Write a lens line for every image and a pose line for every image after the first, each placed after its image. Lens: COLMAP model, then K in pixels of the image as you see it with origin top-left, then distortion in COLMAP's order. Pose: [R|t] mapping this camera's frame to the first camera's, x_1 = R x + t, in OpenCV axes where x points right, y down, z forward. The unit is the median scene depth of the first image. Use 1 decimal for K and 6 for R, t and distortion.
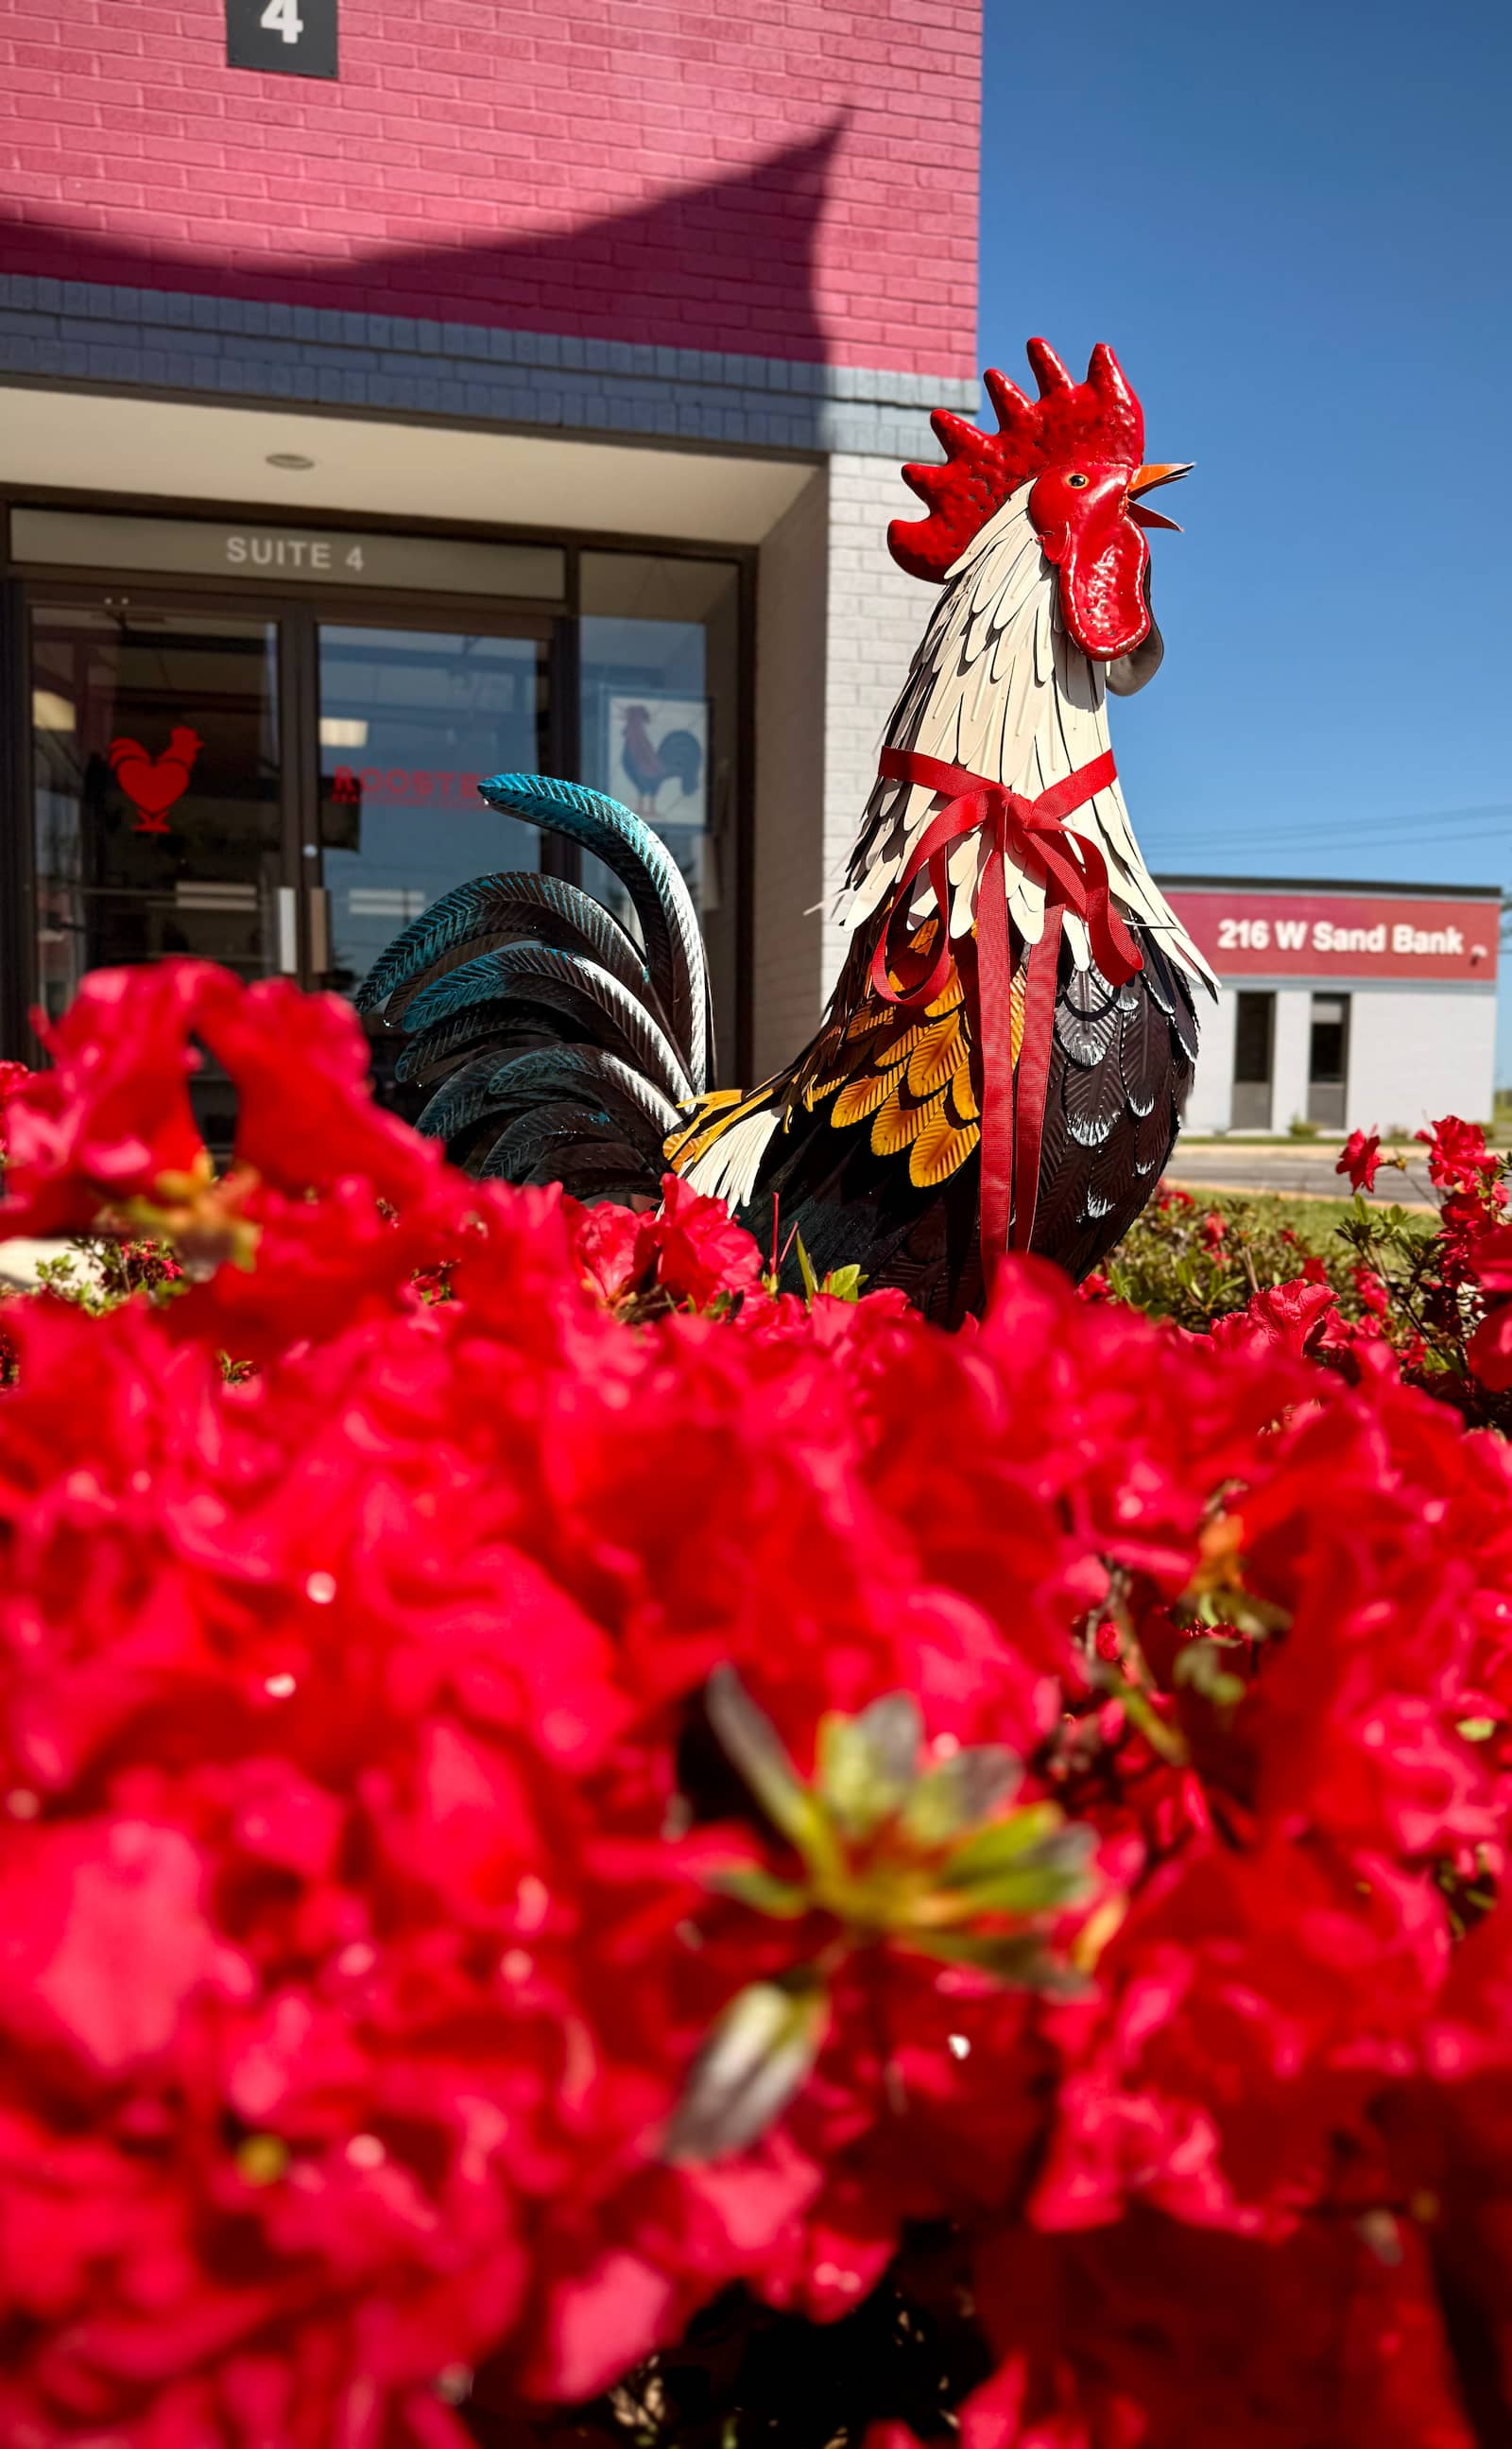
lens RADIAL K [[1594.1, 0, 756.0], [0, 1594.1, 1224.5], [0, 0, 1]] dist [0.001223, 0.000281]
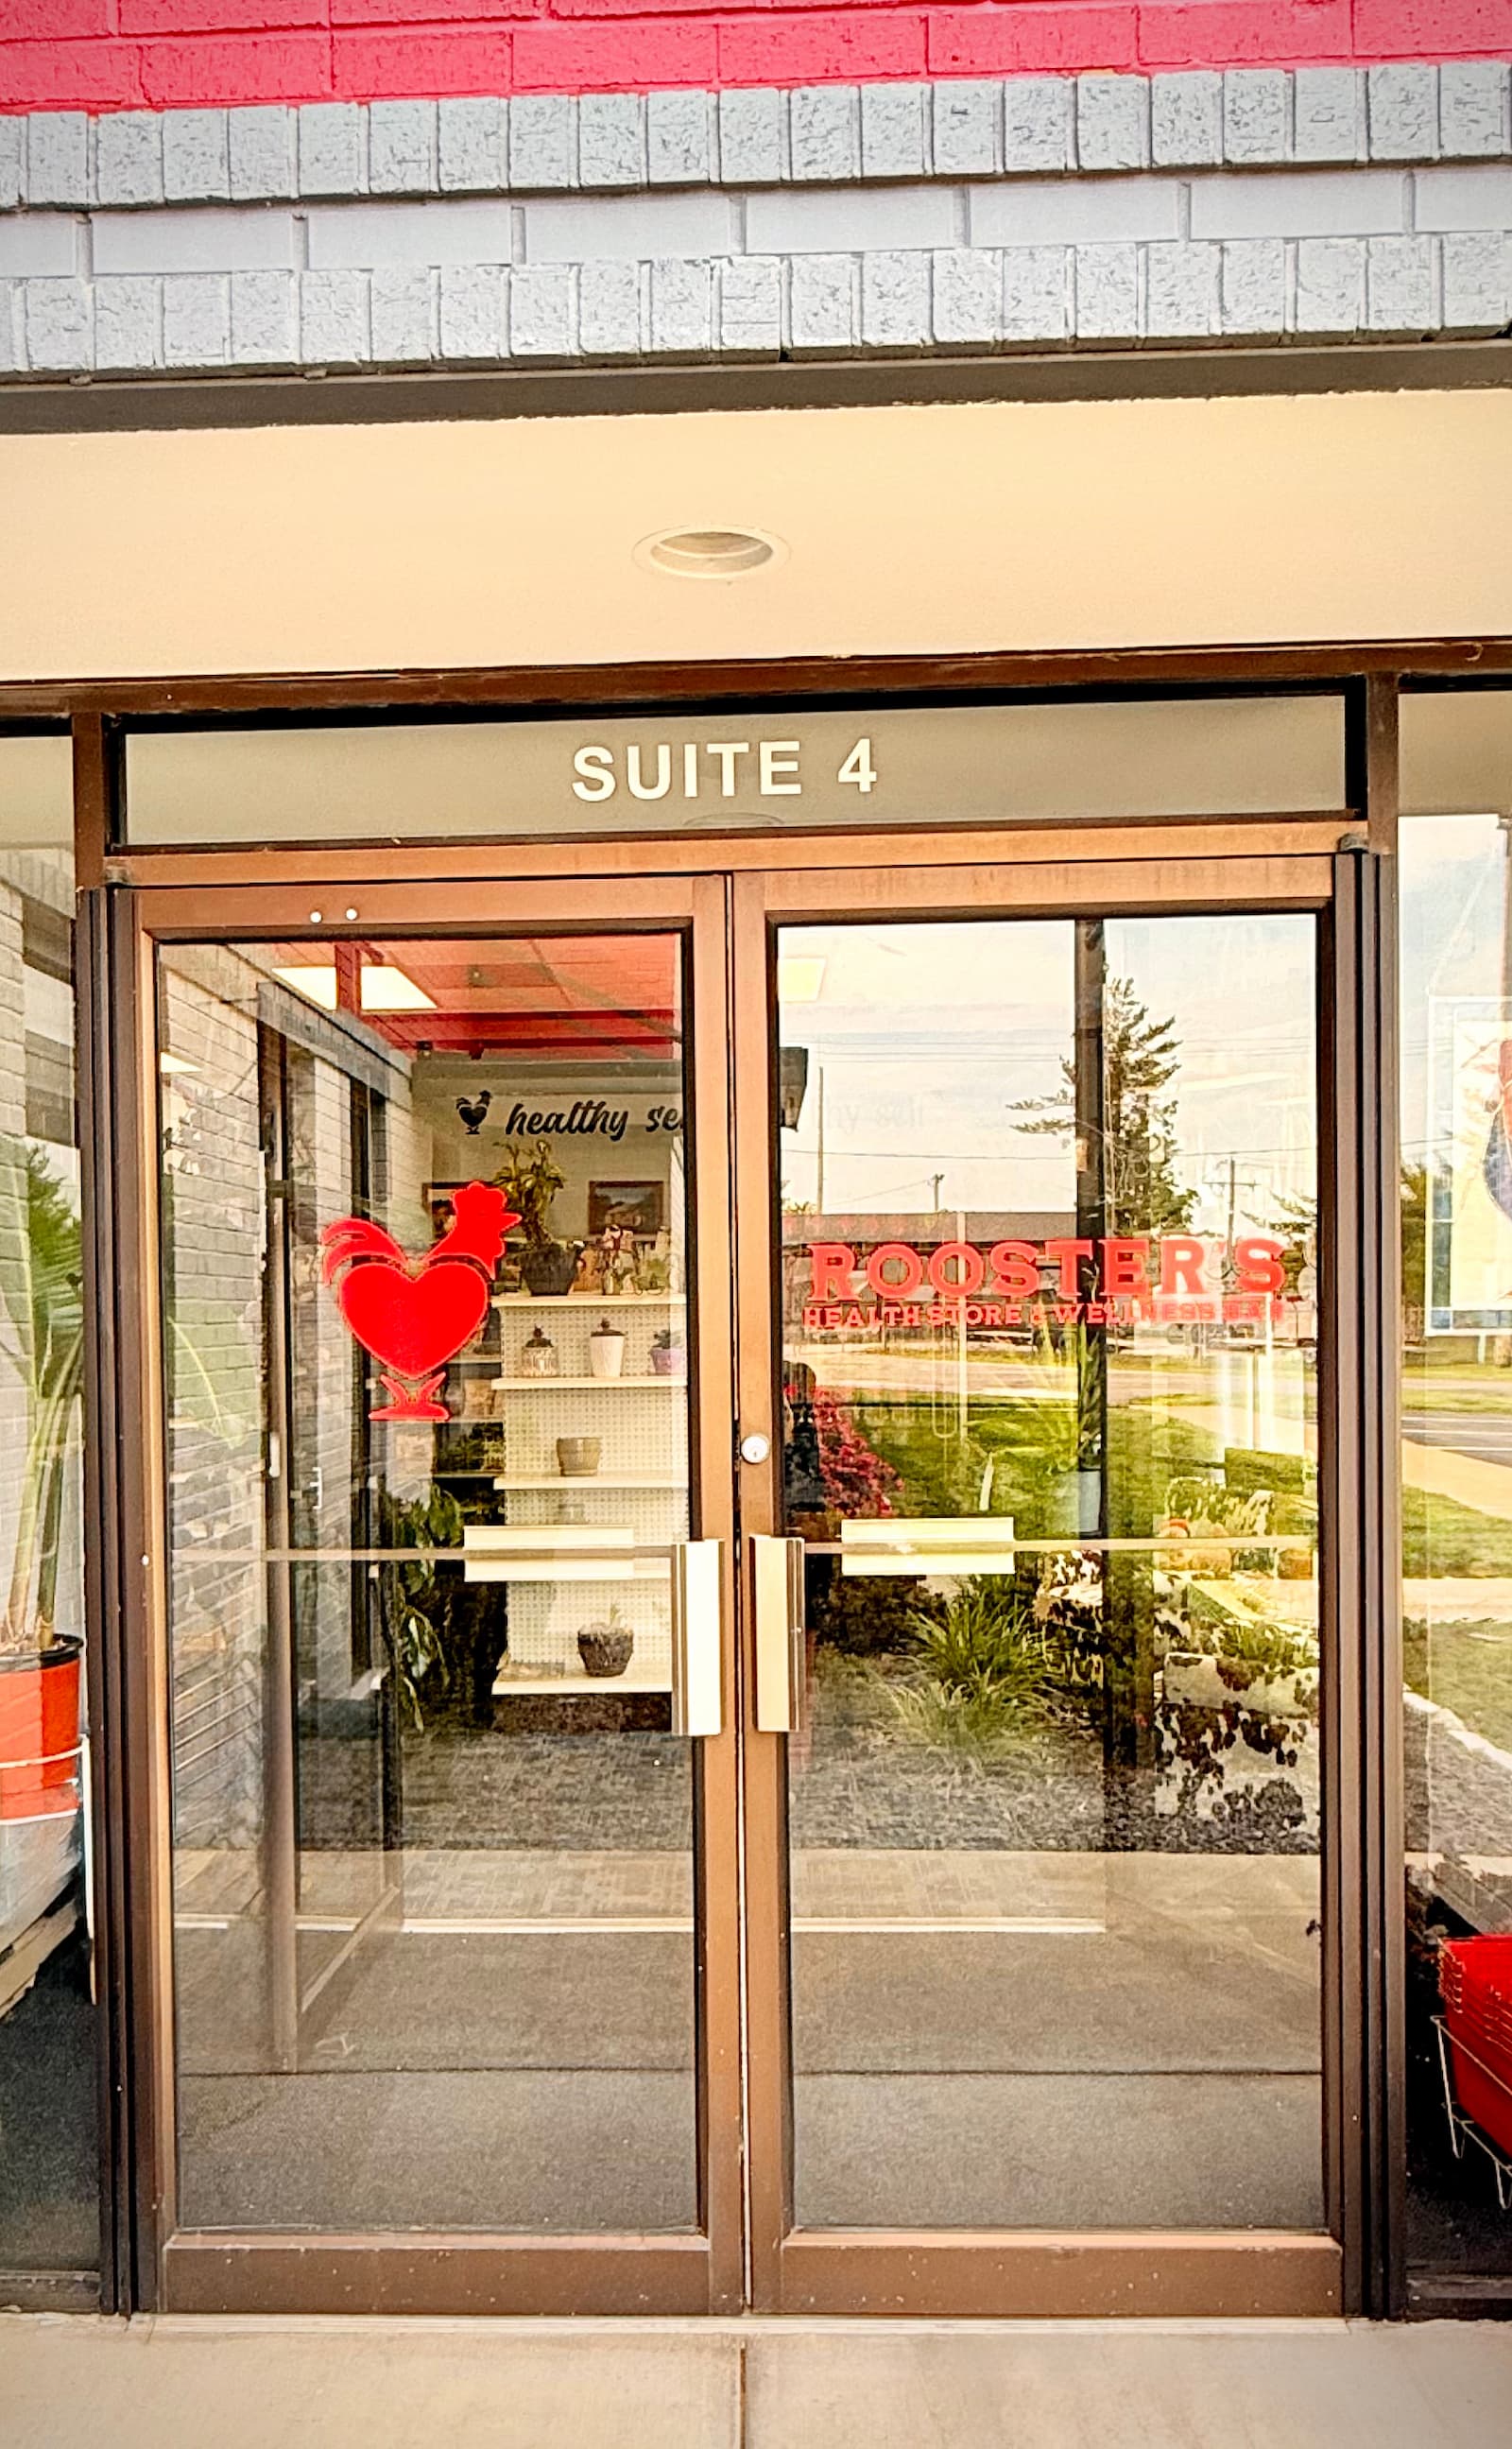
lens RADIAL K [[1594.1, 0, 756.0], [0, 1594.1, 1224.5], [0, 0, 1]] dist [0.001223, 0.000281]
pose [[0.966455, -0.018638, -0.256159, -0.173088], [-0.000452, 0.997239, -0.074263, -0.267345], [0.256836, 0.071888, 0.963778, 0.598562]]
